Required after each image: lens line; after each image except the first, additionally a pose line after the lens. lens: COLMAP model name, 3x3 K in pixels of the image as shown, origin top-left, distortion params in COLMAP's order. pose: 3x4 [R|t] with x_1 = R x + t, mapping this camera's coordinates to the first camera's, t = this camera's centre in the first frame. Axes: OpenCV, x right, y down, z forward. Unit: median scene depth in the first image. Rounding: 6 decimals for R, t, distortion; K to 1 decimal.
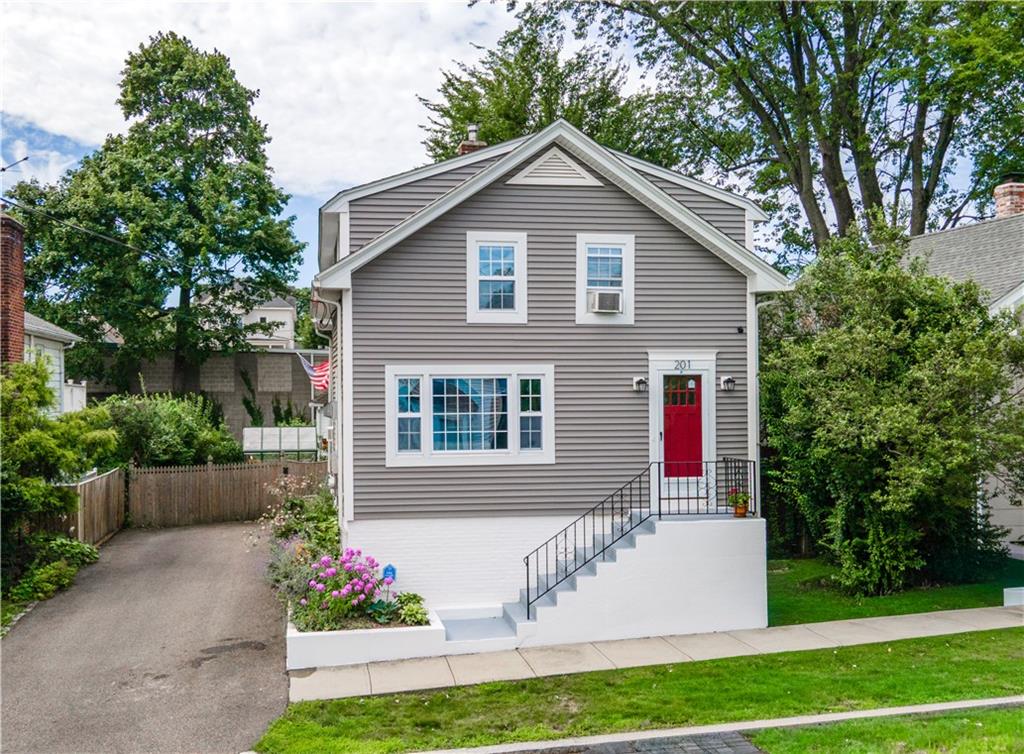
lens RADIAL K [[1170.3, 0, 512.0], [0, 1170.3, 377.0], [0, 0, 1]] dist [0.024767, -0.033974]
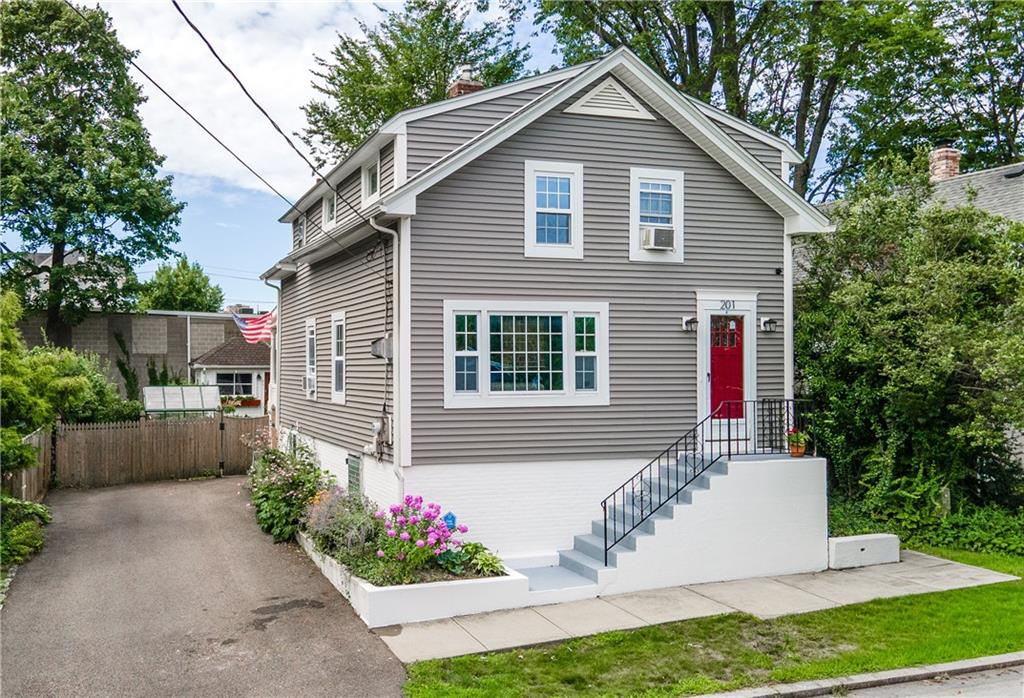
lens RADIAL K [[1097.1, 0, 512.0], [0, 1097.1, 349.0], [0, 0, 1]] dist [0.003070, 0.033129]
pose [[0.985566, 0.003222, 0.169259, -0.195845], [-0.003043, 0.999995, -0.001317, 0.029315], [-0.169262, 0.000783, 0.985571, 0.123062]]
